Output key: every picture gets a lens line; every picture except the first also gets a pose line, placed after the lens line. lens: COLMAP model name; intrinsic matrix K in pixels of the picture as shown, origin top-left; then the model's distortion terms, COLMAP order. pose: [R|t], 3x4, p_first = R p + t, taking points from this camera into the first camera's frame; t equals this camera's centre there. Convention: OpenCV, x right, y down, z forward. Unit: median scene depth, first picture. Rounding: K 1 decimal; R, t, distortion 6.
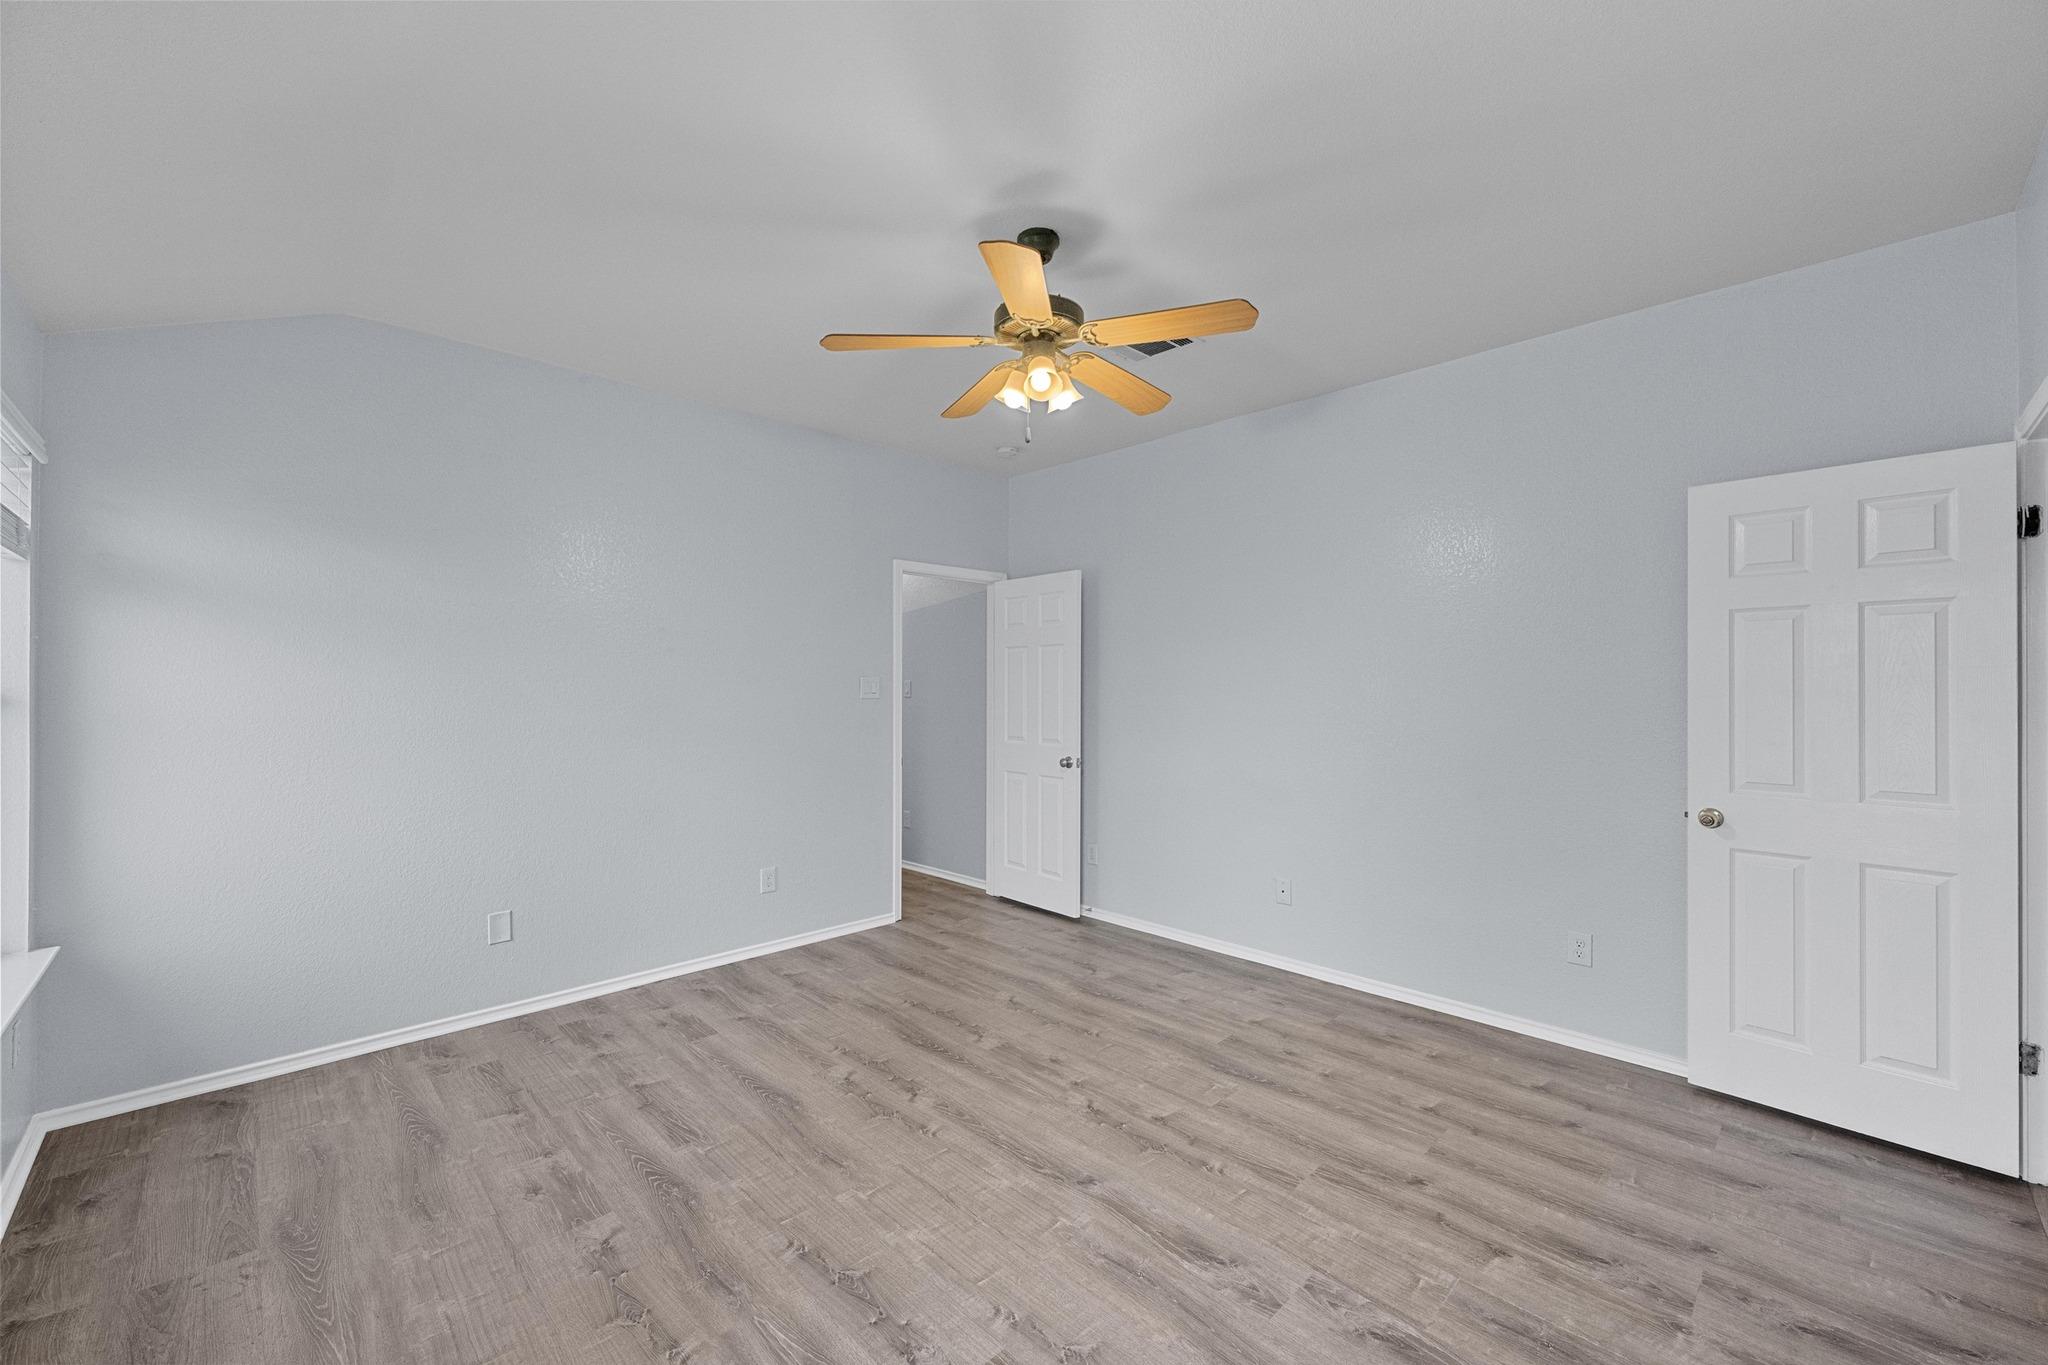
lens RADIAL K [[808.9, 0, 1027.0], [0, 808.9, 690.3], [0, 0, 1]] dist [-0.000954, -0.000130]
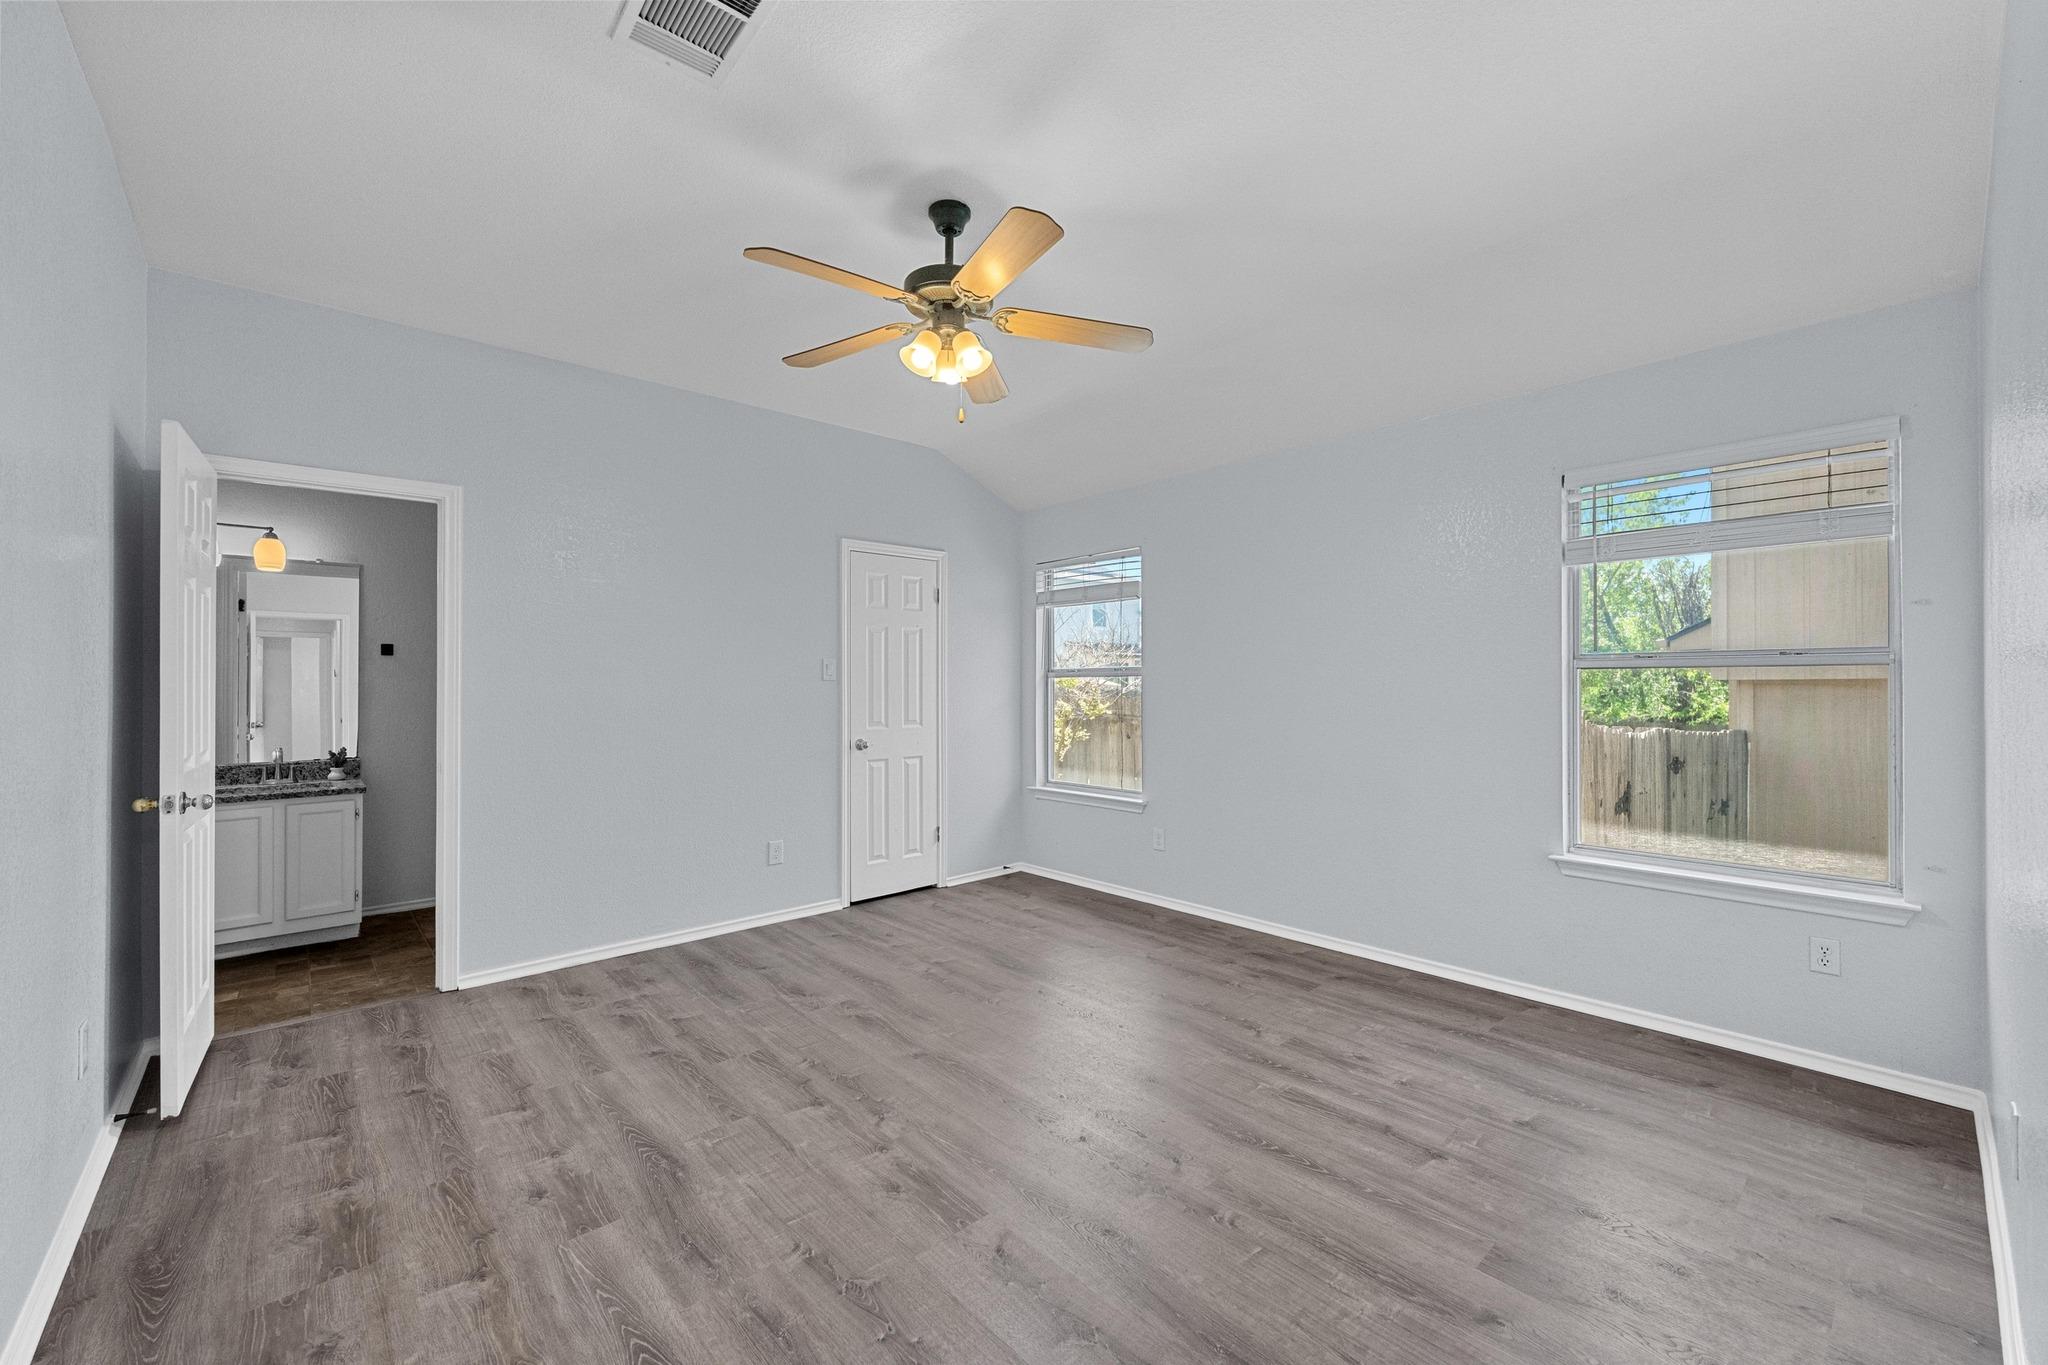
lens RADIAL K [[808.9, 0, 1031.7], [0, 808.9, 682.2], [0, 0, 1]] dist [-0.000954, -0.000130]
pose [[-0.999296, 0.002898, 0.037398, -0.110587], [0.002876, 0.999996, -0.000655, 0.027910], [-0.037400, -0.000547, -0.999300, 1.694576]]
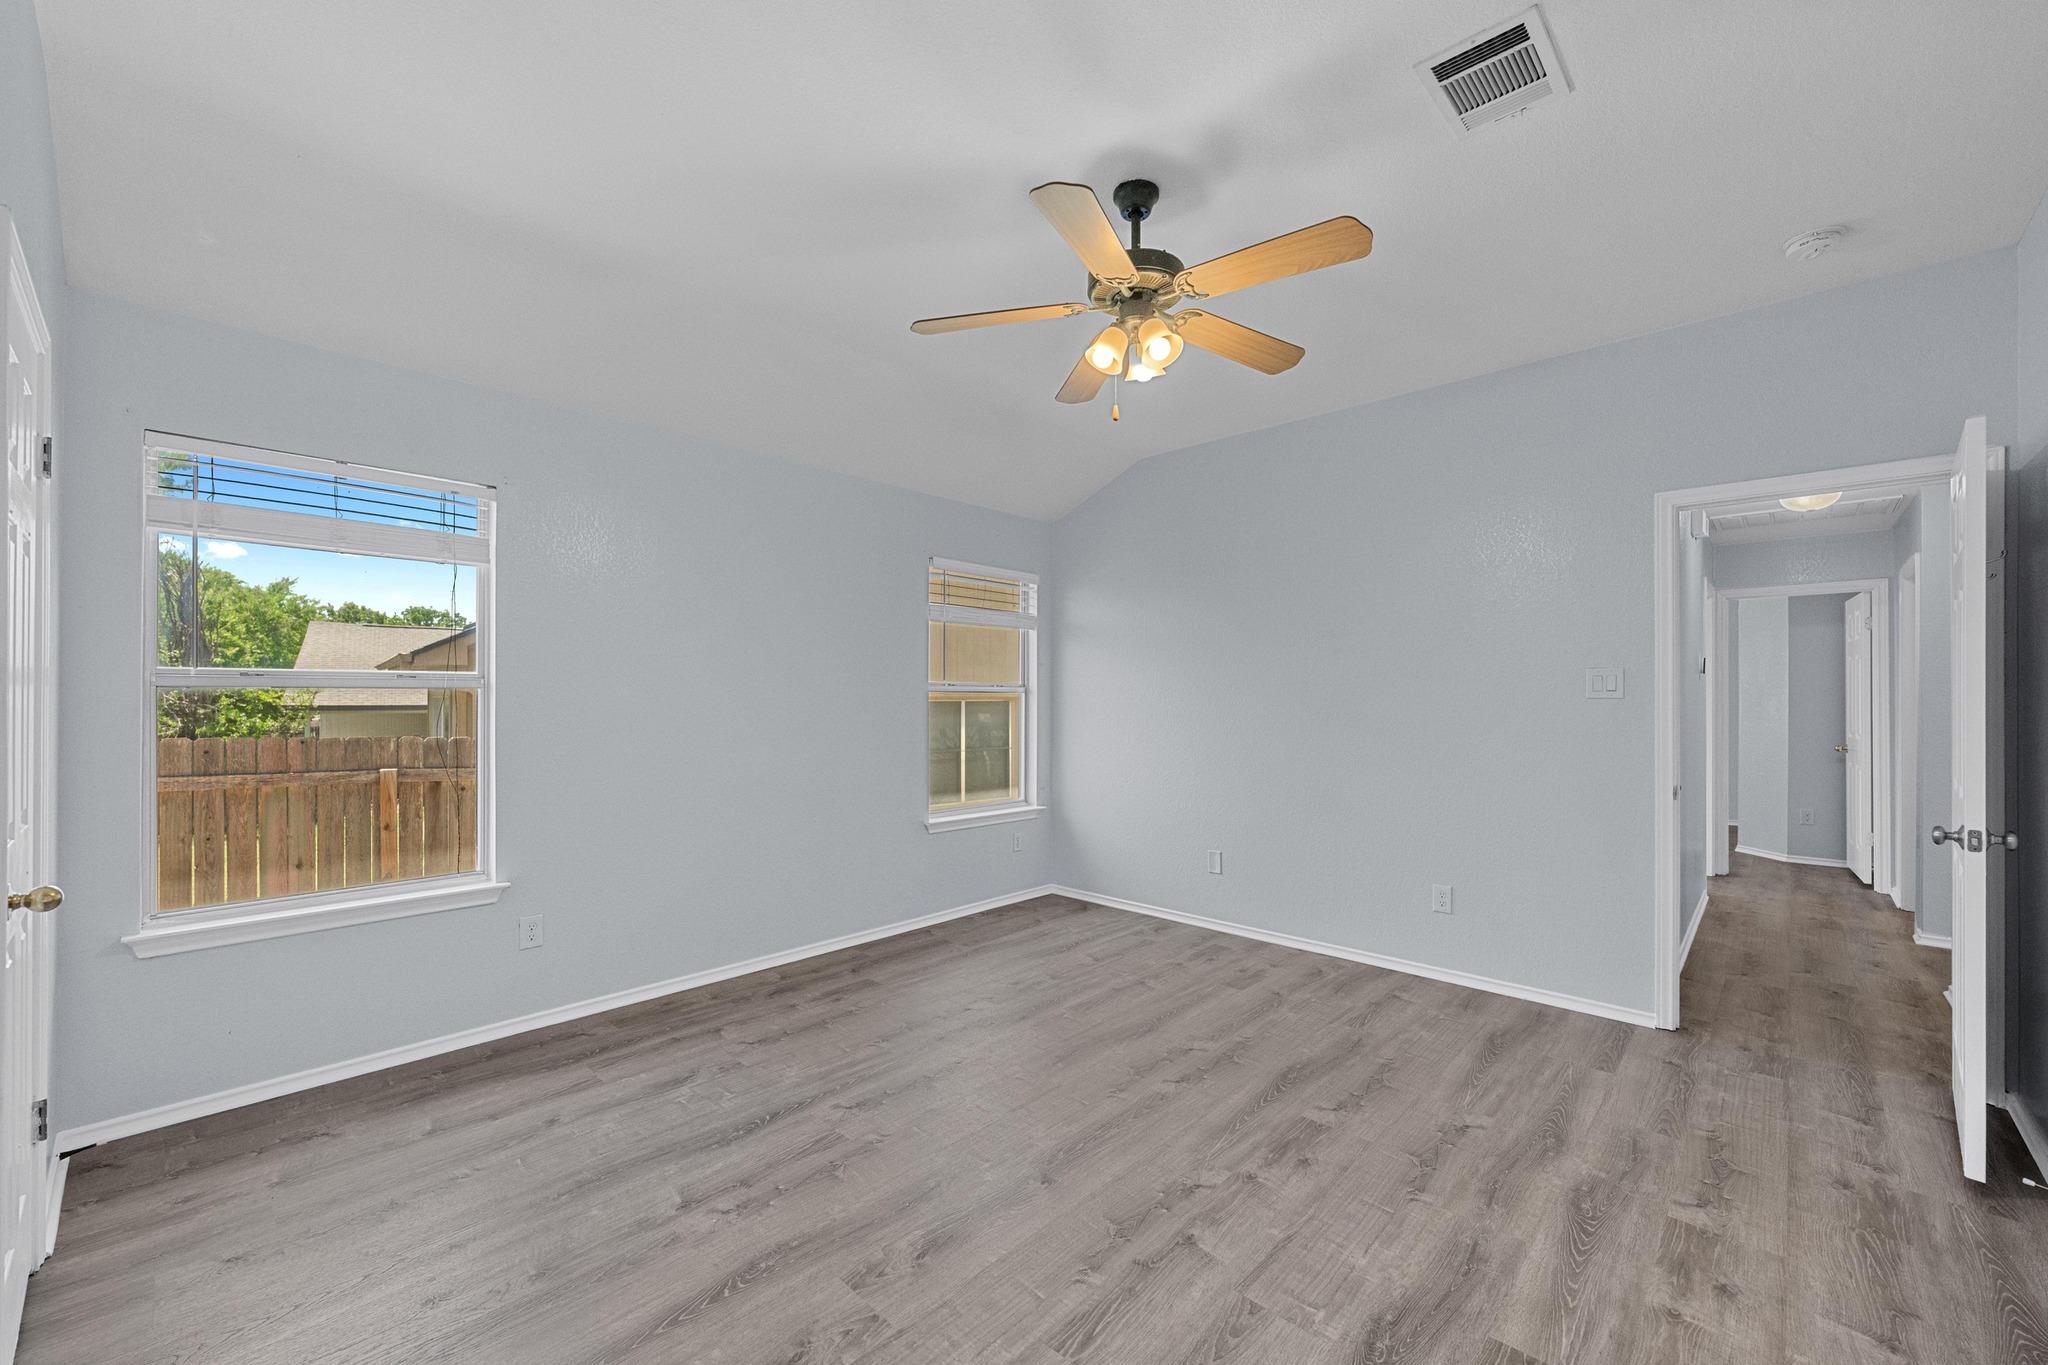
lens RADIAL K [[808.9, 0, 1018.9], [0, 808.9, 700.1], [0, 0, 1]] dist [-0.000954, -0.000130]
pose [[0.033233, 0.004124, -0.999439, 0.793908], [-0.007128, 0.999967, 0.003889, 0.019687], [0.999422, 0.006995, 0.033261, 0.705917]]
